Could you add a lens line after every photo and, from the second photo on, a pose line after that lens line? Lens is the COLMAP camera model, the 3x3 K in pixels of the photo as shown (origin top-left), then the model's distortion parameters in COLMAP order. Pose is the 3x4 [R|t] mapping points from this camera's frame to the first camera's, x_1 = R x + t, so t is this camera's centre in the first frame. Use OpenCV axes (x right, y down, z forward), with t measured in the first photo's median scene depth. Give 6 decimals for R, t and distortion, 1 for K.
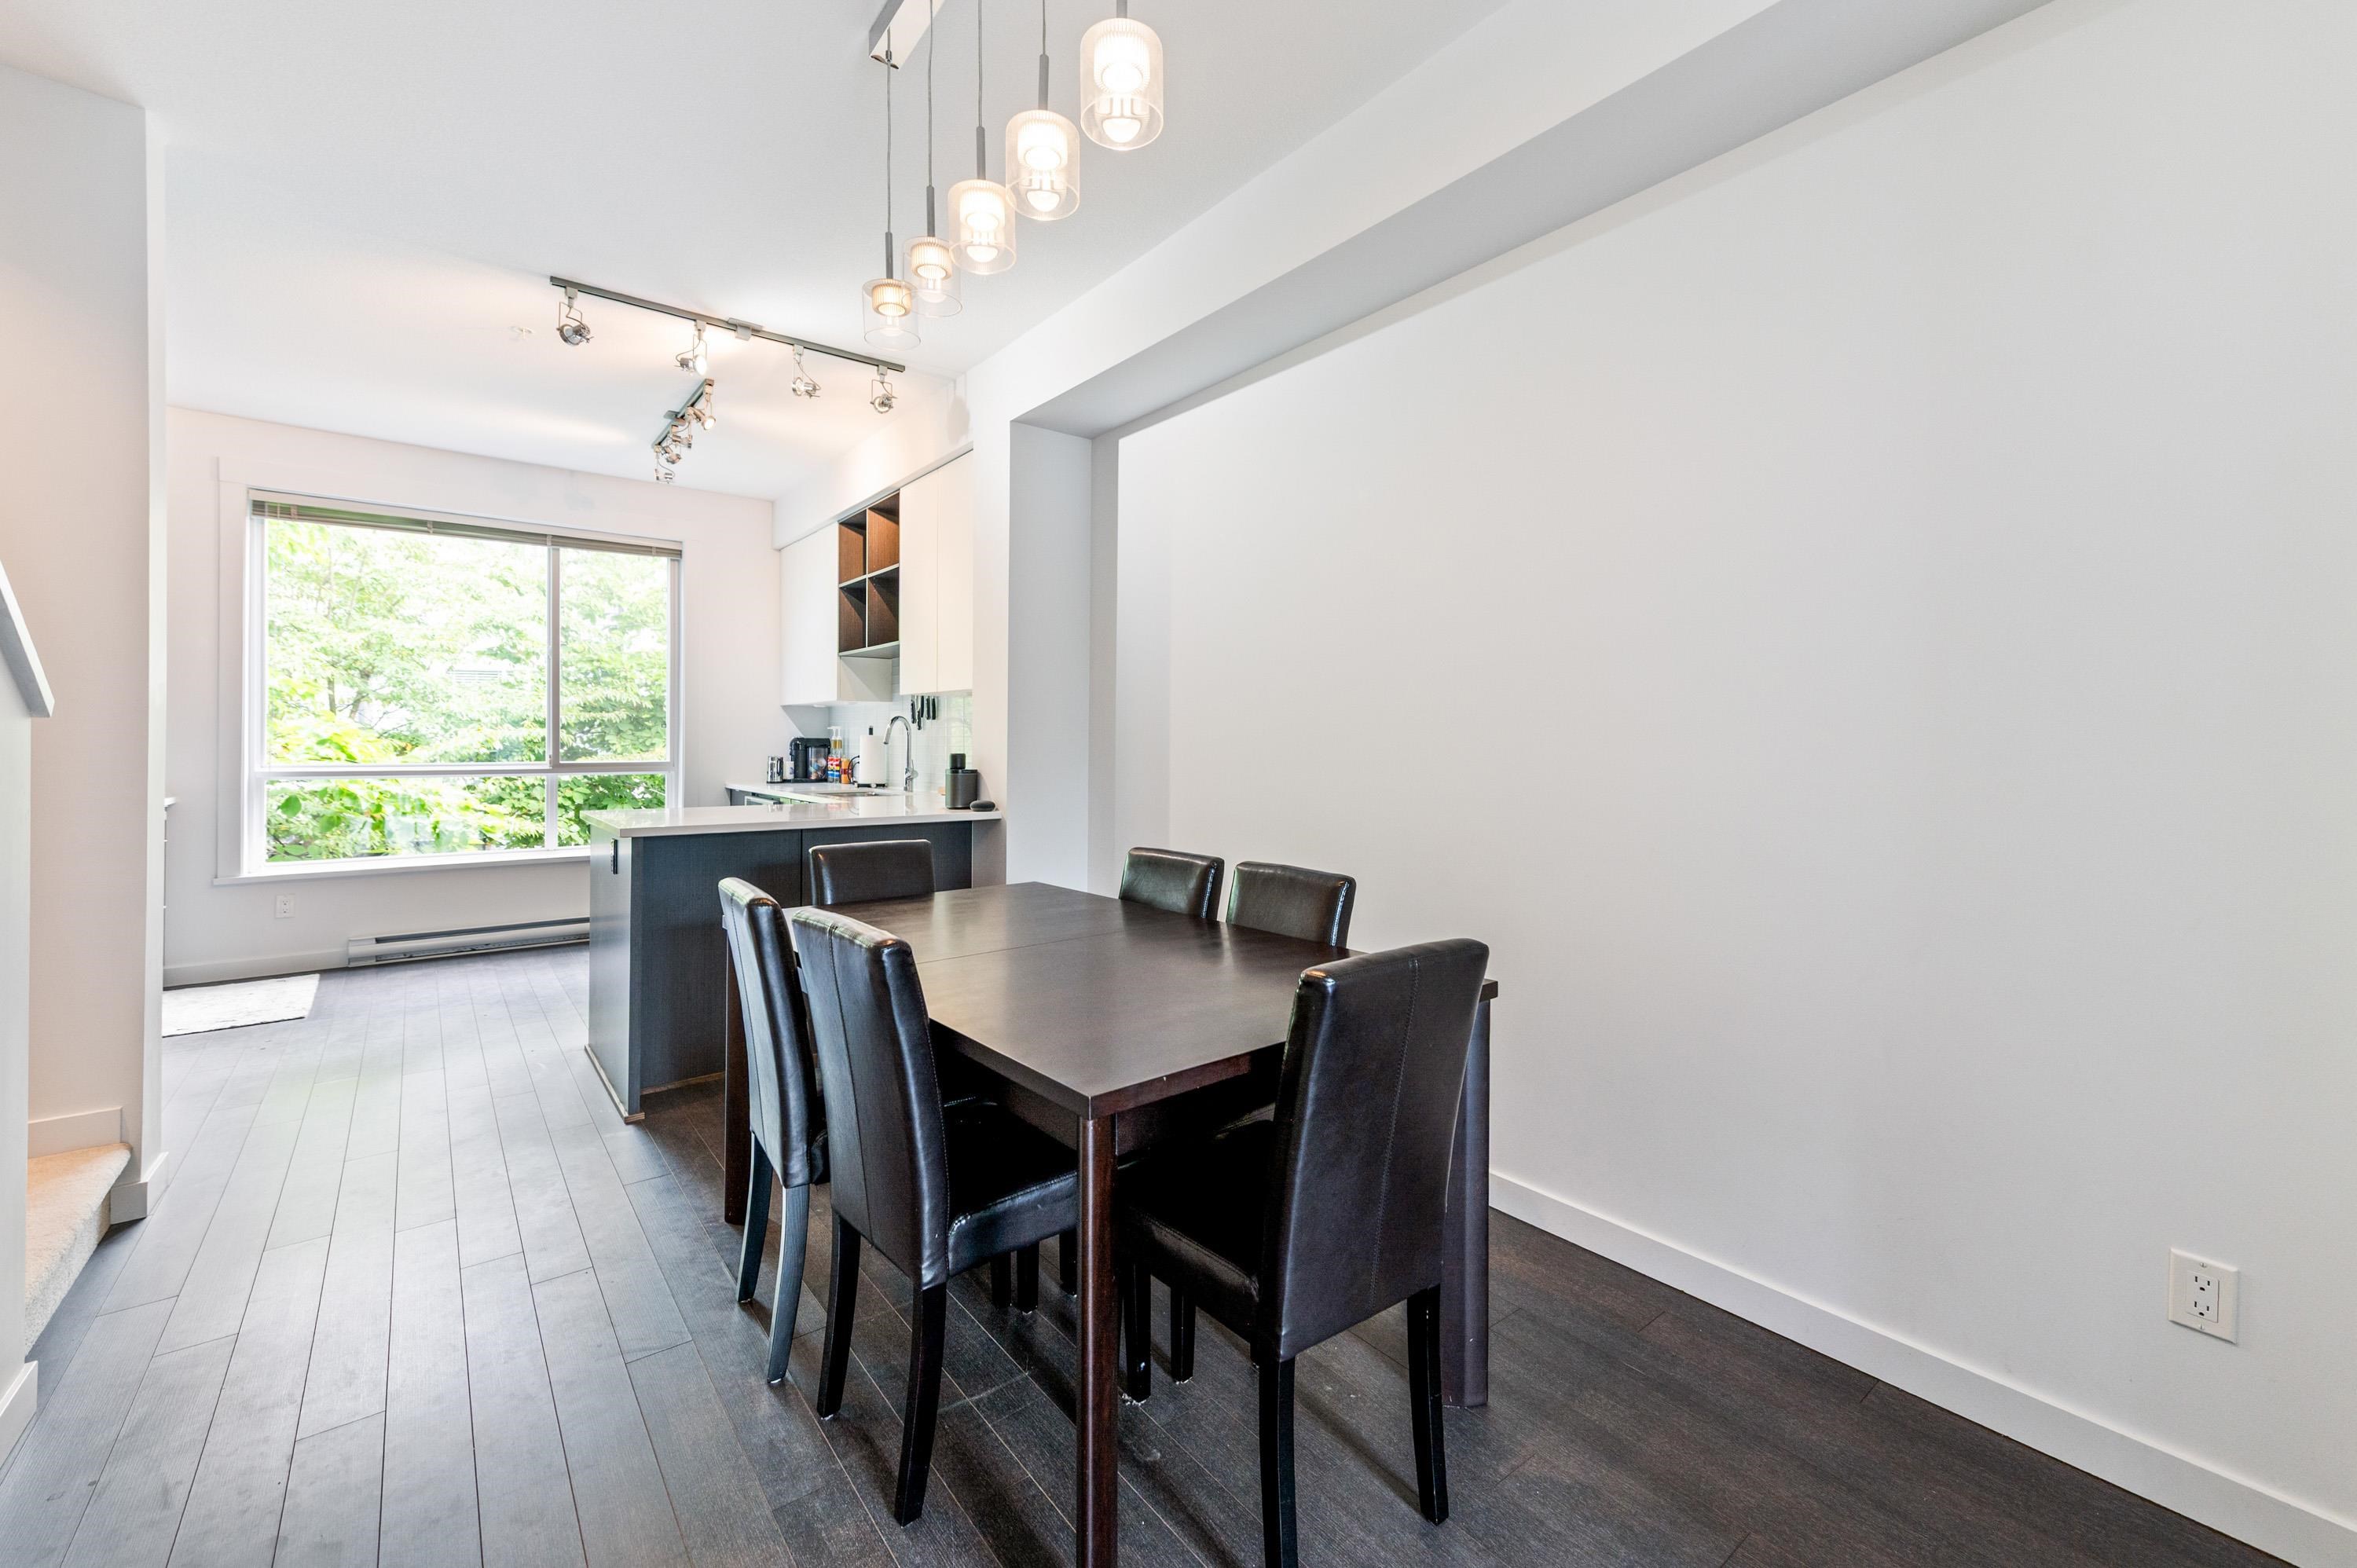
lens RADIAL K [[930.1, 0, 1189.2], [0, 930.1, 739.0], [0, 0, 1]] dist [0.005715, 0.000116]
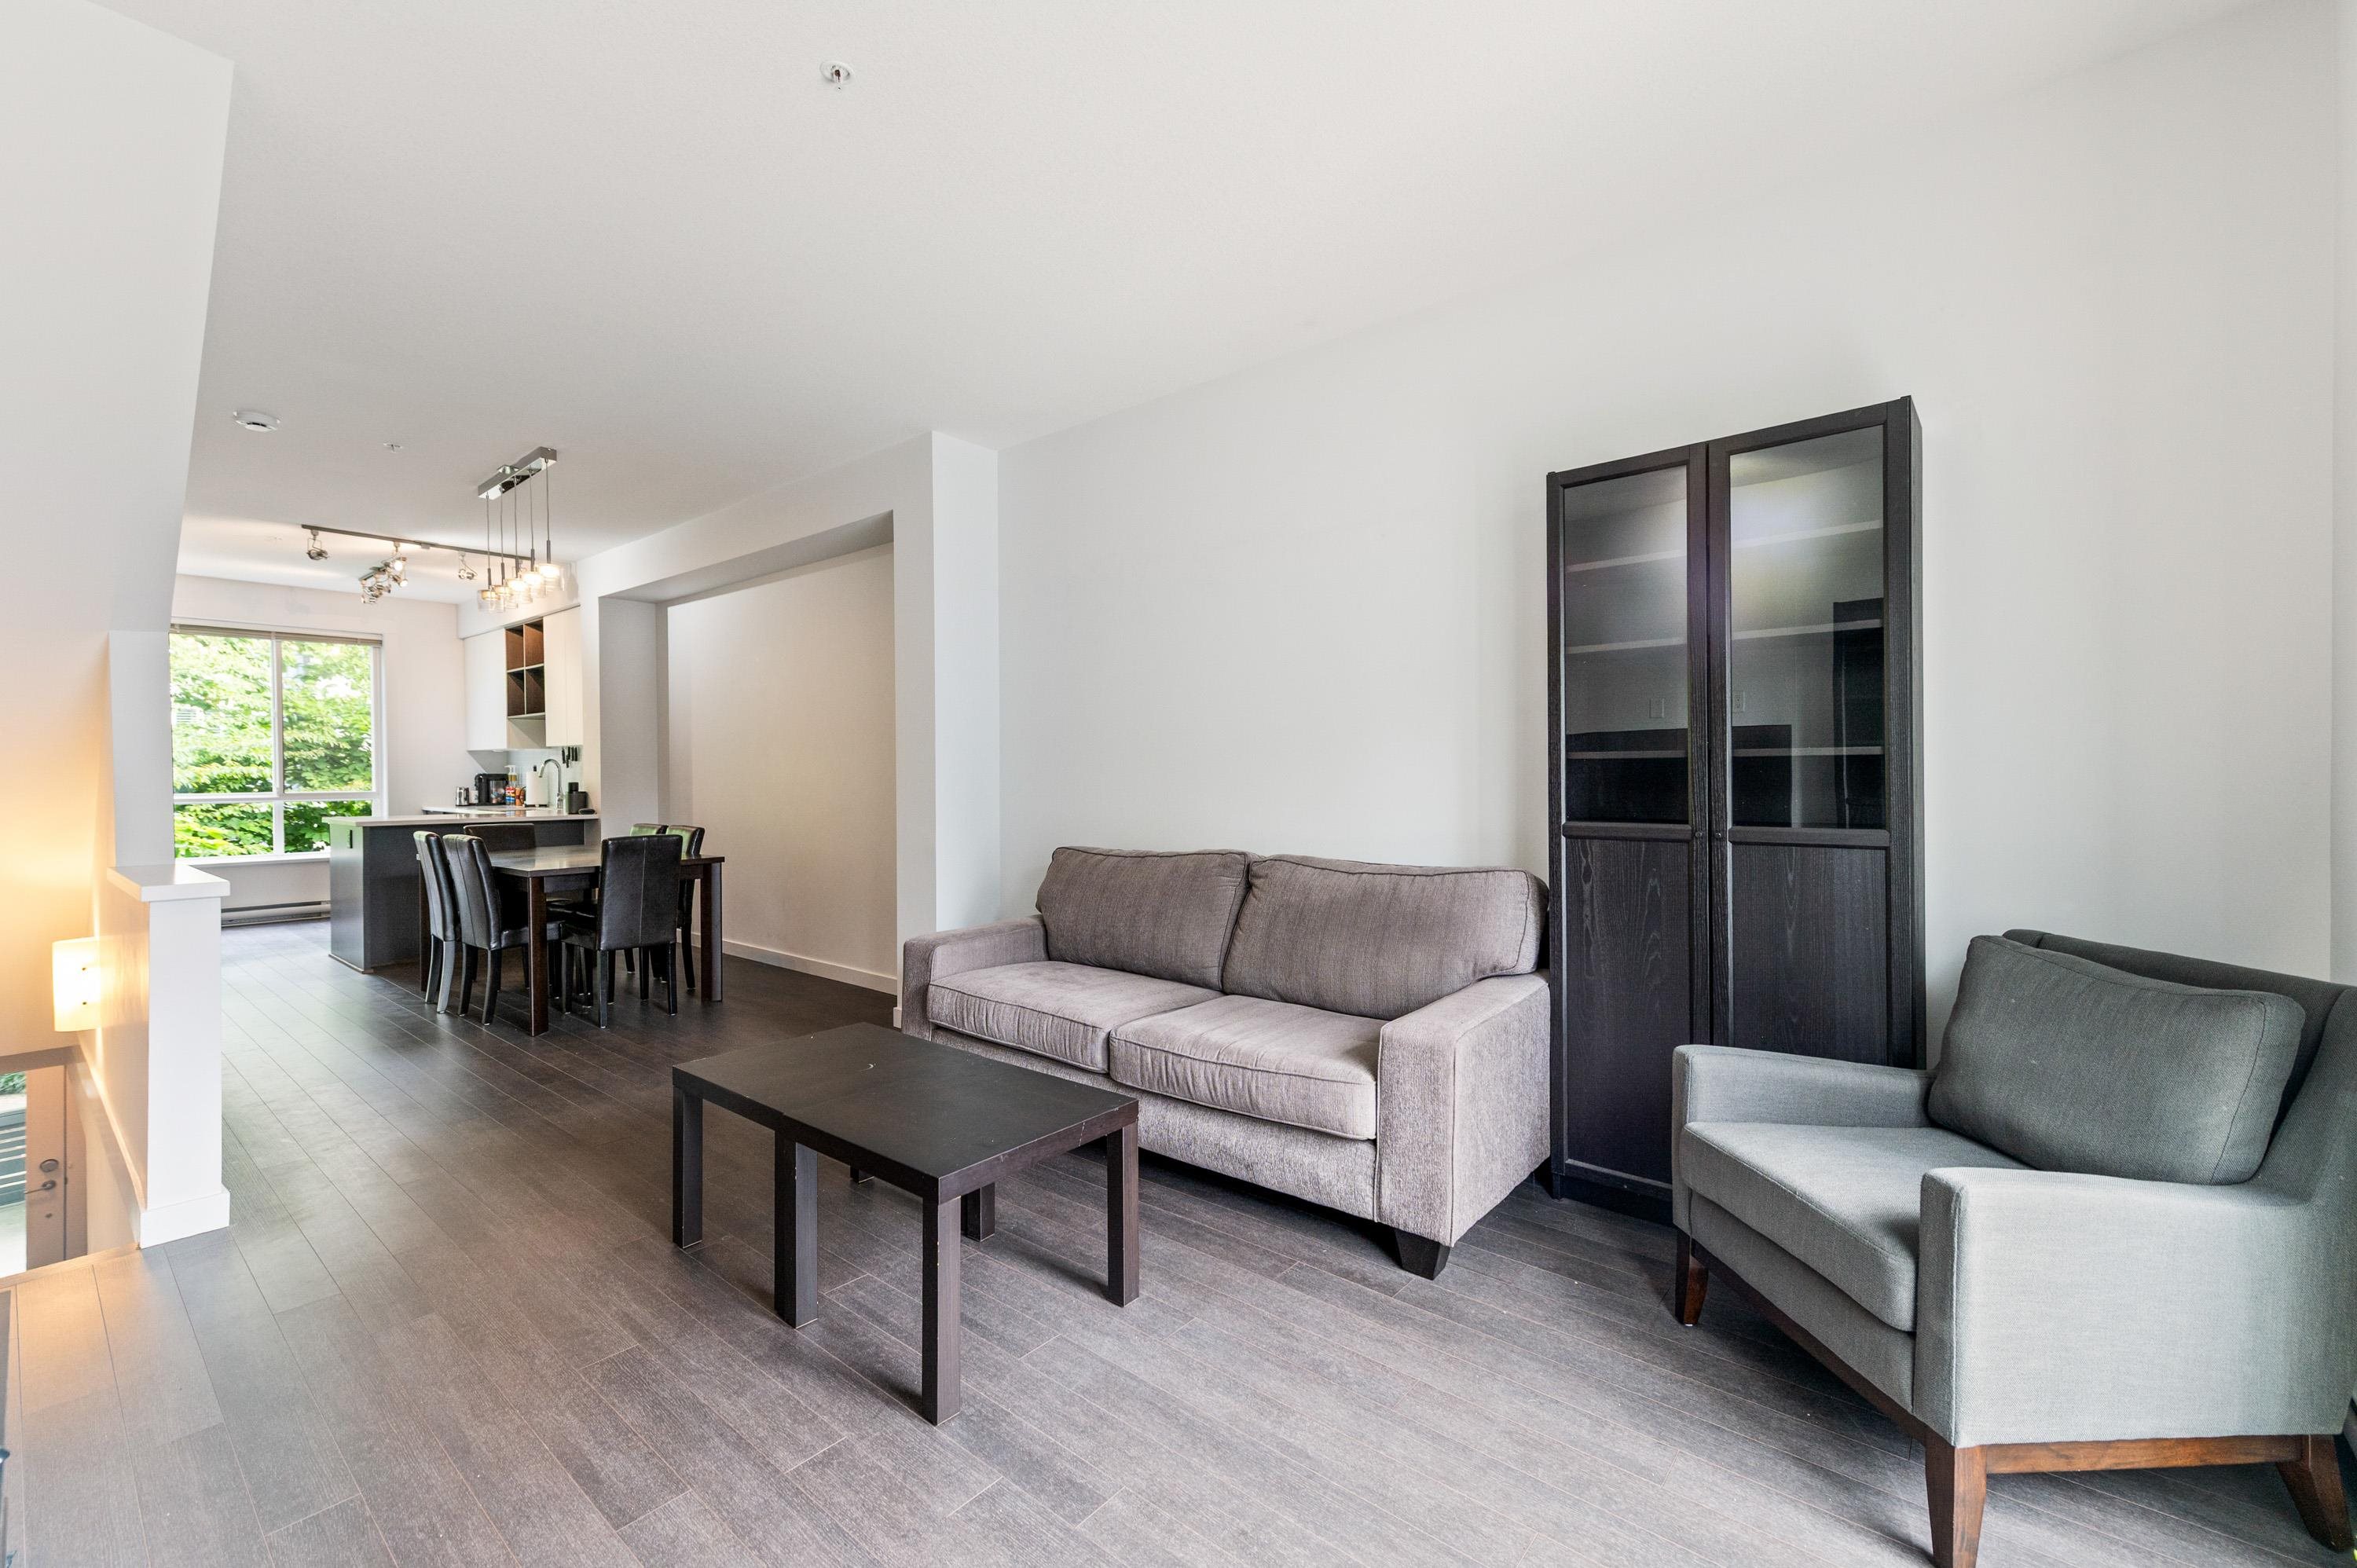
lens RADIAL K [[953.1, 0, 1178.5], [0, 953.1, 784.0], [0, 0, 1]] dist [0.000652, 0.014172]
pose [[0.979768, -0.008647, 0.199948, 0.378682], [0.005856, 0.999877, 0.014546, -0.000602], [-0.200049, -0.013081, 0.979698, -0.736576]]
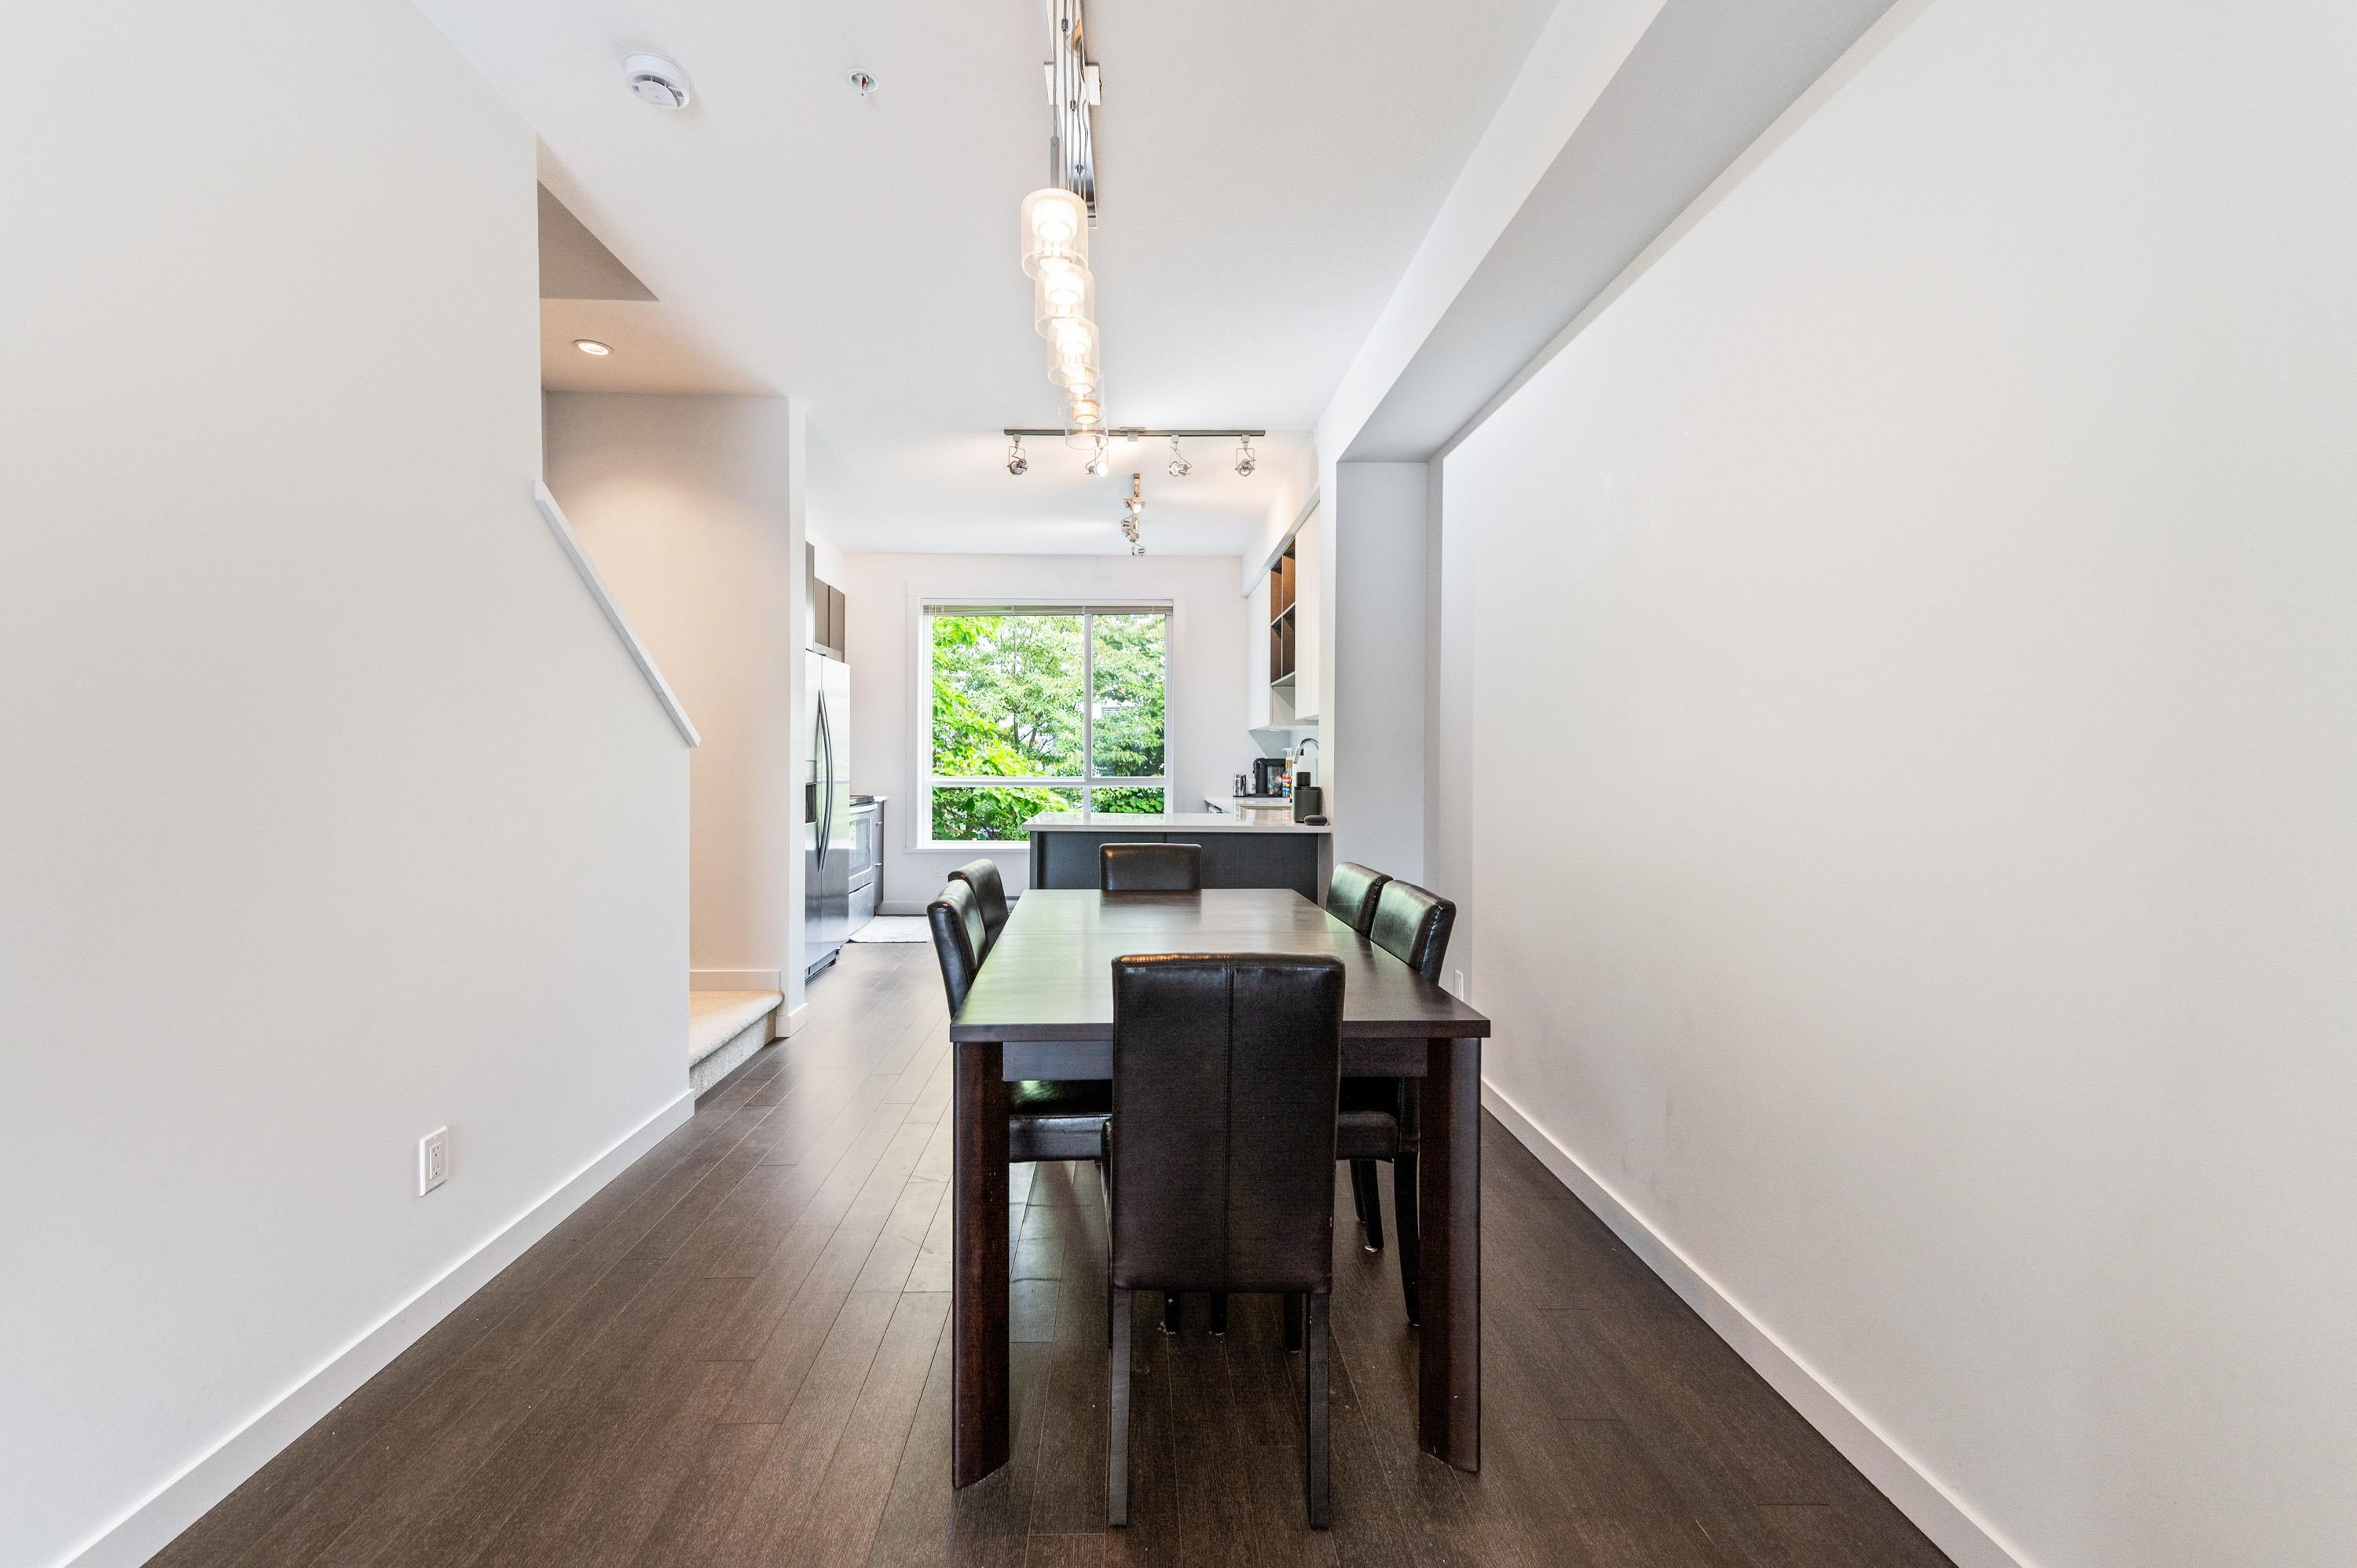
lens RADIAL K [[920.3, 0, 1173.4], [0, 920.3, 756.7], [0, 0, 1]] dist [0.000934, 0.000055]
pose [[0.799700, -0.003133, -0.600392, 0.211311], [0.001440, 0.999994, -0.003301, 0.000650], [0.600399, 0.001775, 0.799699, 0.028590]]
